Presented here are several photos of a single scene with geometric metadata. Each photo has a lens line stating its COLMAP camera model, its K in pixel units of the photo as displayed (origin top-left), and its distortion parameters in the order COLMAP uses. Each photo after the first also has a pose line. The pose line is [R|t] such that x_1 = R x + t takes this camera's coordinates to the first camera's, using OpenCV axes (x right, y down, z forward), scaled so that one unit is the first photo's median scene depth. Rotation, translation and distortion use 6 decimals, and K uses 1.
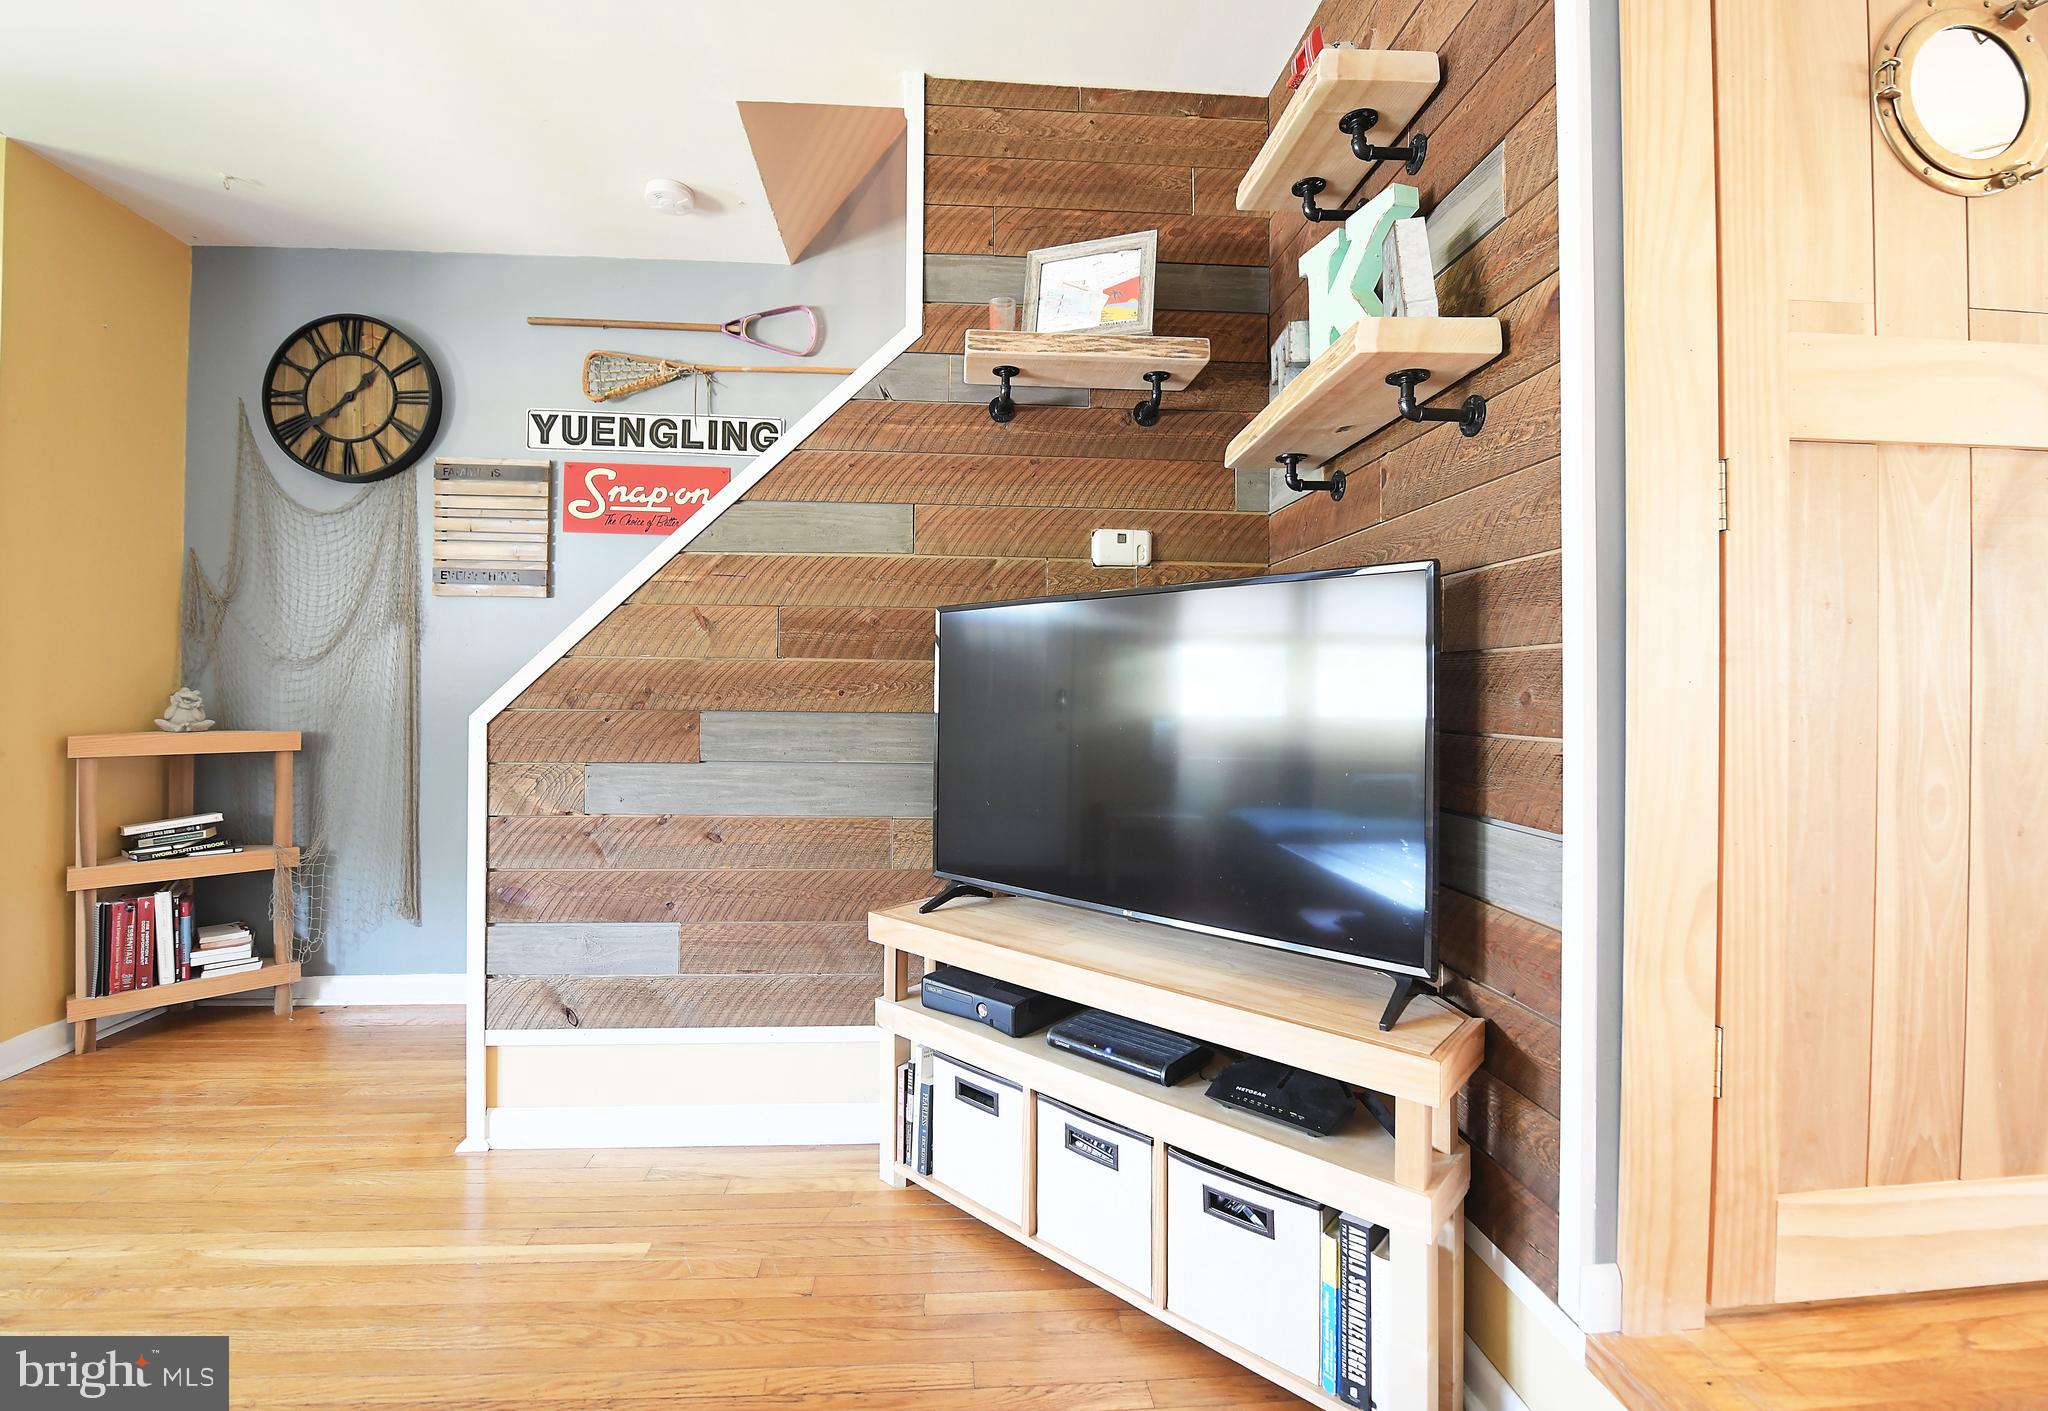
lens RADIAL K [[877.8, 0, 990.7], [0, 877.8, 693.3], [0, 0, 1]] dist [-0.020634, 0.000022]
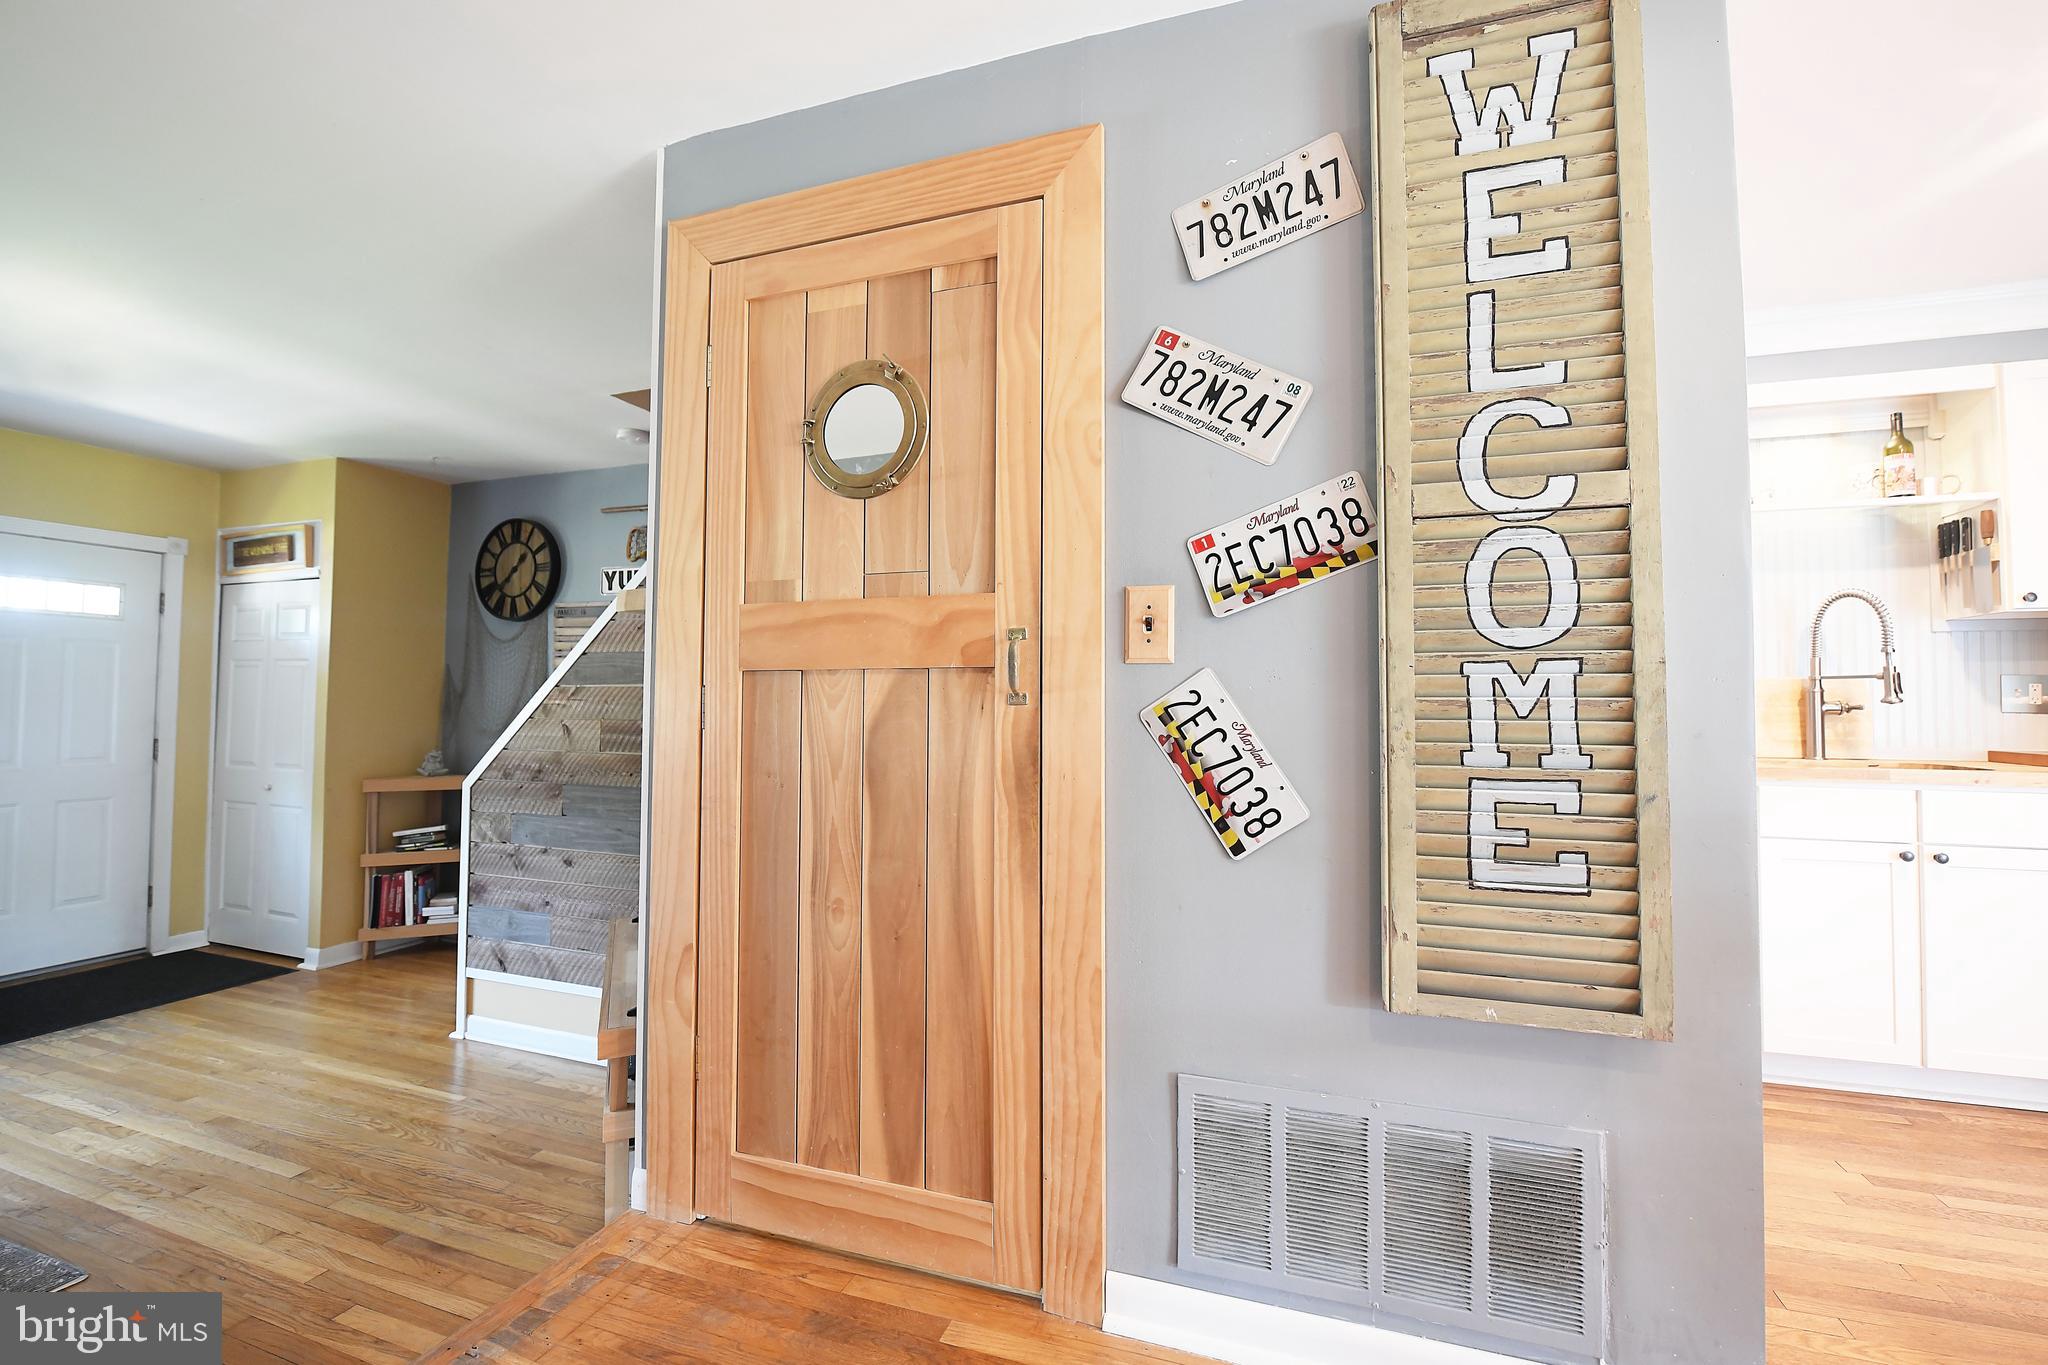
lens RADIAL K [[877.8, 0, 1029.7], [0, 877.8, 669.0], [0, 0, 1]] dist [-0.015254, -0.001241]
pose [[0.918830, -0.018251, -0.394232, 0.897319], [0.001943, 0.999127, -0.041725, -0.099911], [0.394649, 0.037573, 0.918063, -0.124371]]
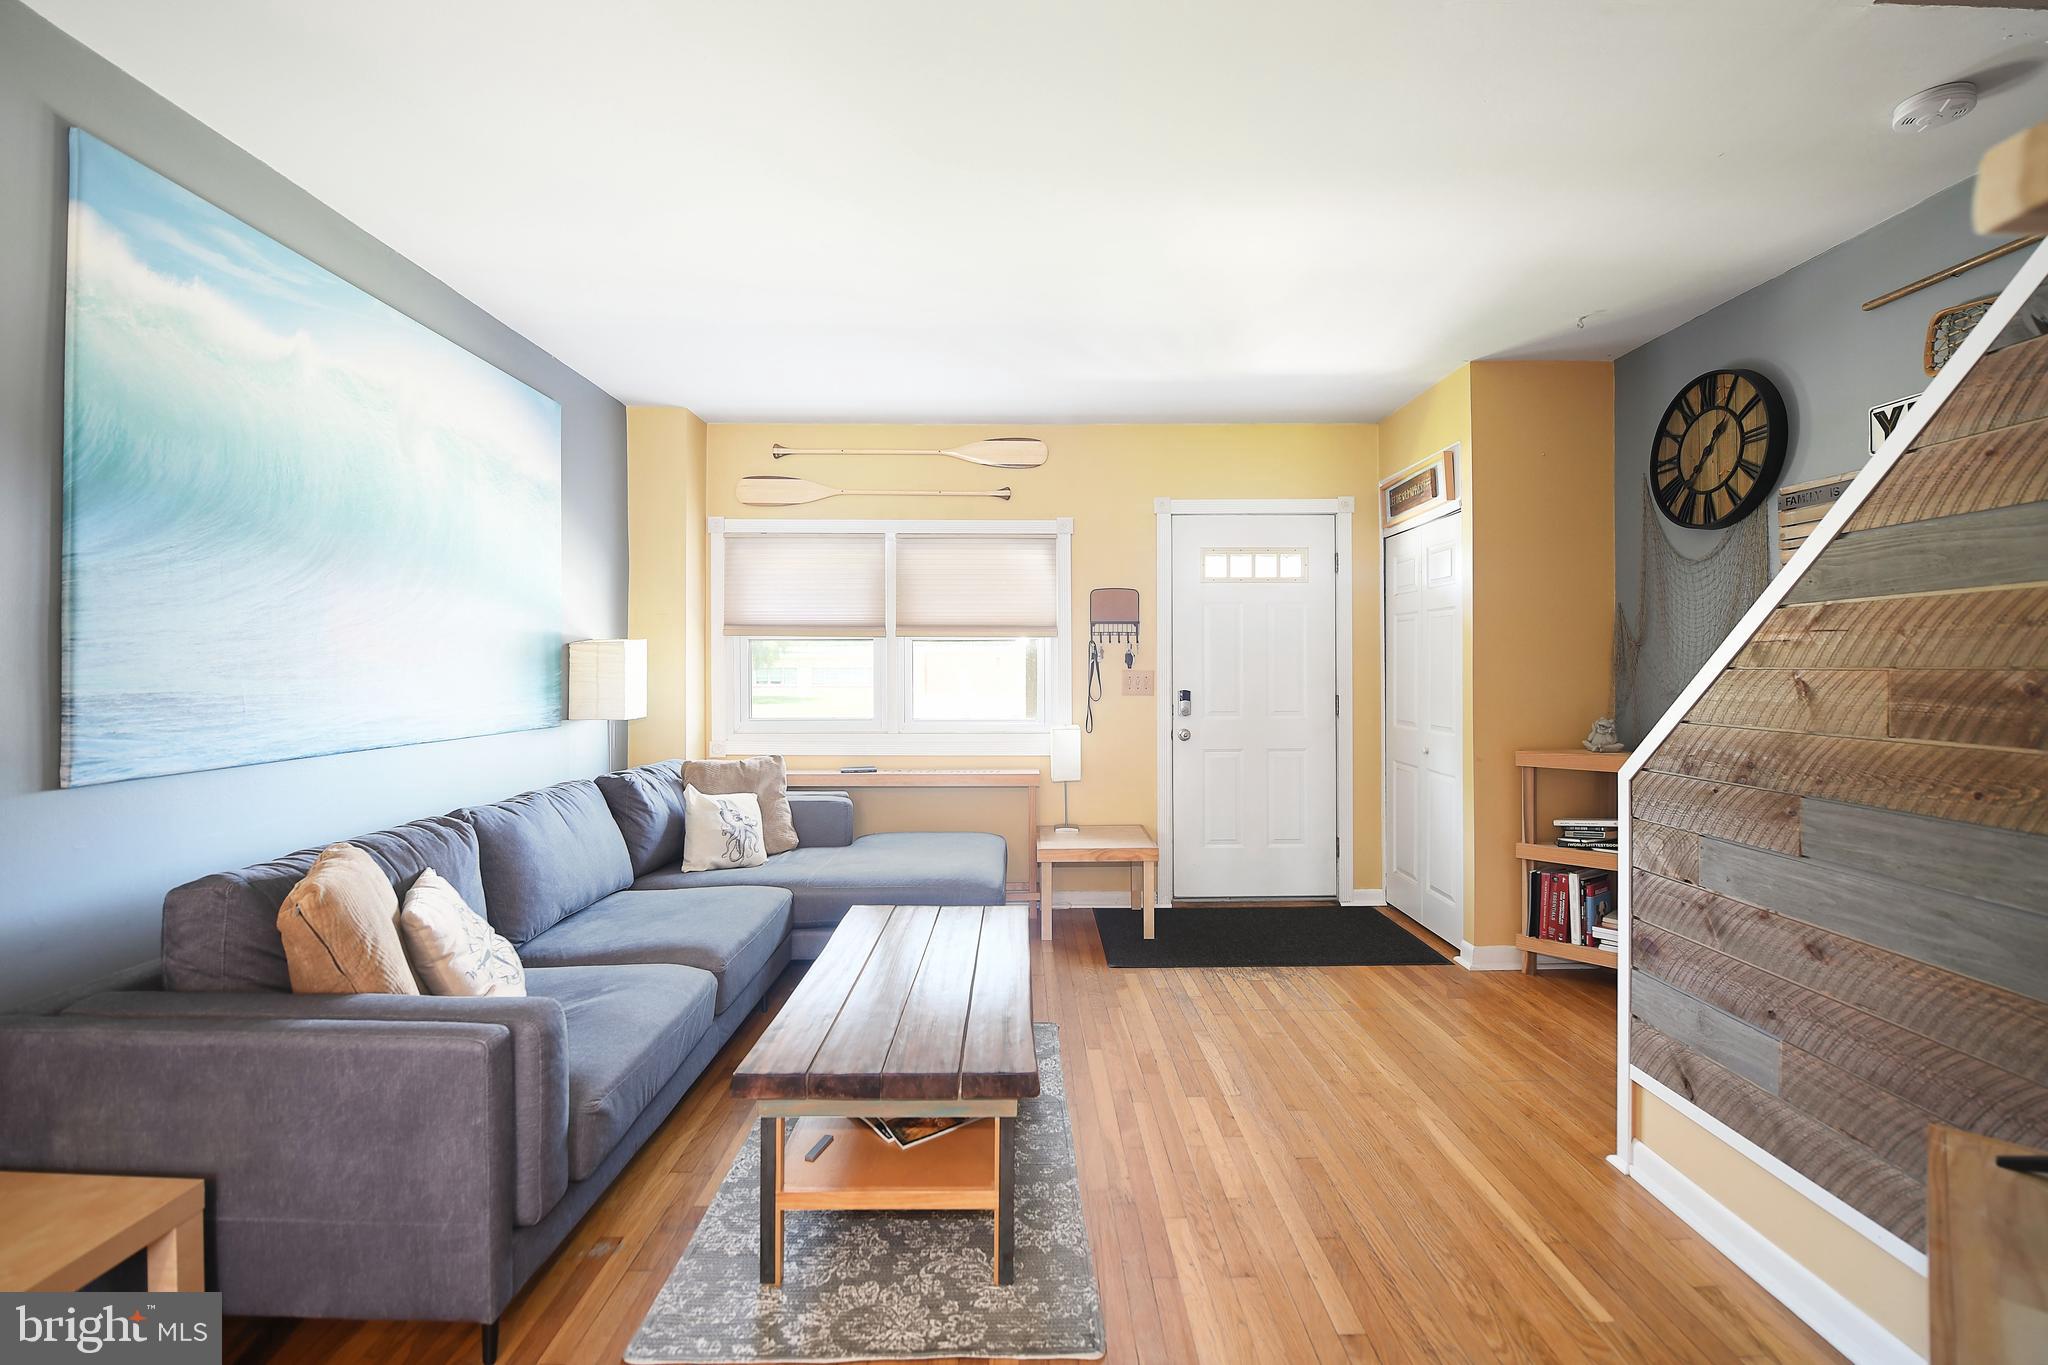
lens RADIAL K [[877.8, 0, 1029.7], [0, 877.8, 669.0], [0, 0, 1]] dist [-0.015254, -0.001241]
pose [[-0.058435, -0.007422, -0.998264, 0.434680], [0.006210, 0.999950, -0.007798, -0.079447], [0.998272, -0.006654, -0.058386, 0.256732]]
